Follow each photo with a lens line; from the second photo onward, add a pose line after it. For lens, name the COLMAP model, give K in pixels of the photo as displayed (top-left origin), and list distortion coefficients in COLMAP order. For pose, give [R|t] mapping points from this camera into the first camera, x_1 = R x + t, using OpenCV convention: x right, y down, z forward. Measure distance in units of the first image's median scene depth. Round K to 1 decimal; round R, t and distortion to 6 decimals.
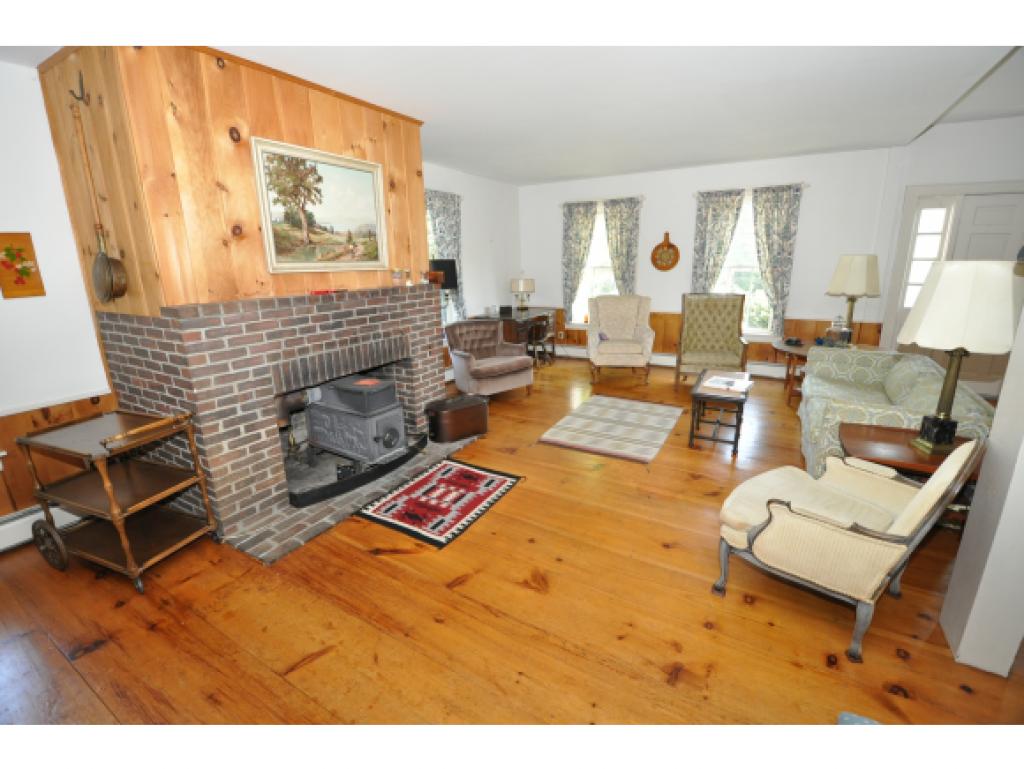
lens RADIAL K [[452.3, 0, 485.7], [0, 452.3, 386.2], [0, 0, 1]] dist [-0.013513, -0.002761]
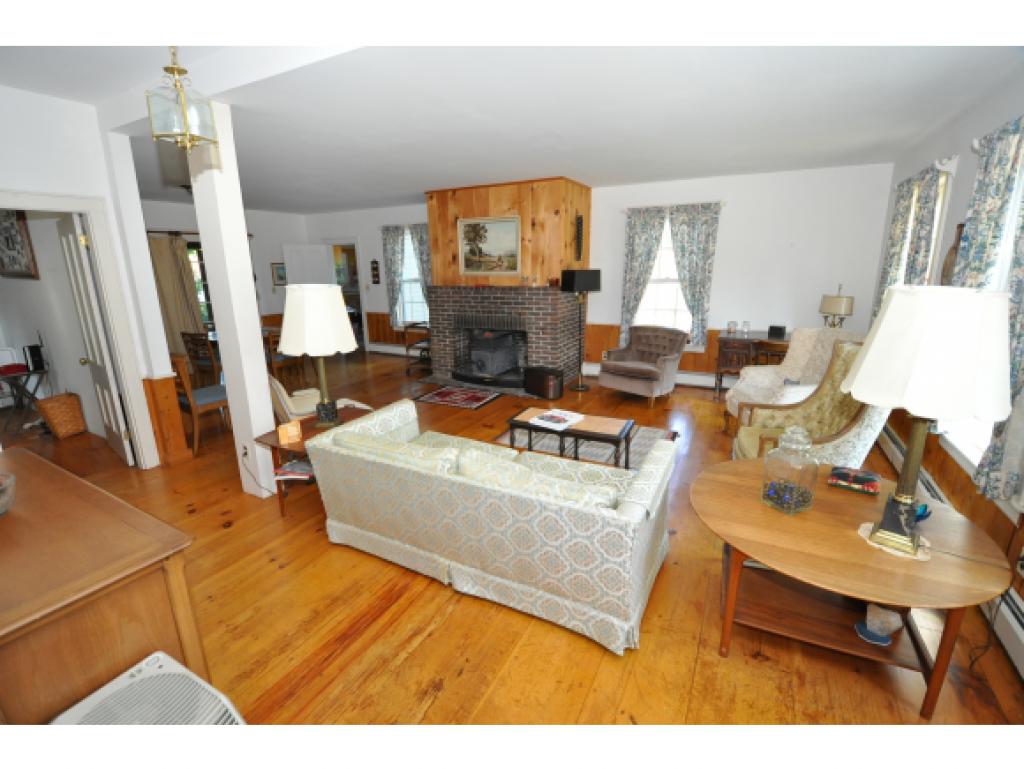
lens RADIAL K [[452.3, 0, 515.0], [0, 452.3, 377.9], [0, 0, 1]] dist [-0.013513, -0.002761]
pose [[0.058172, 0.255528, -0.965050, 1.379984], [-0.257894, 0.937720, 0.232746, -0.264809], [0.964420, 0.235342, 0.120448, 0.795986]]
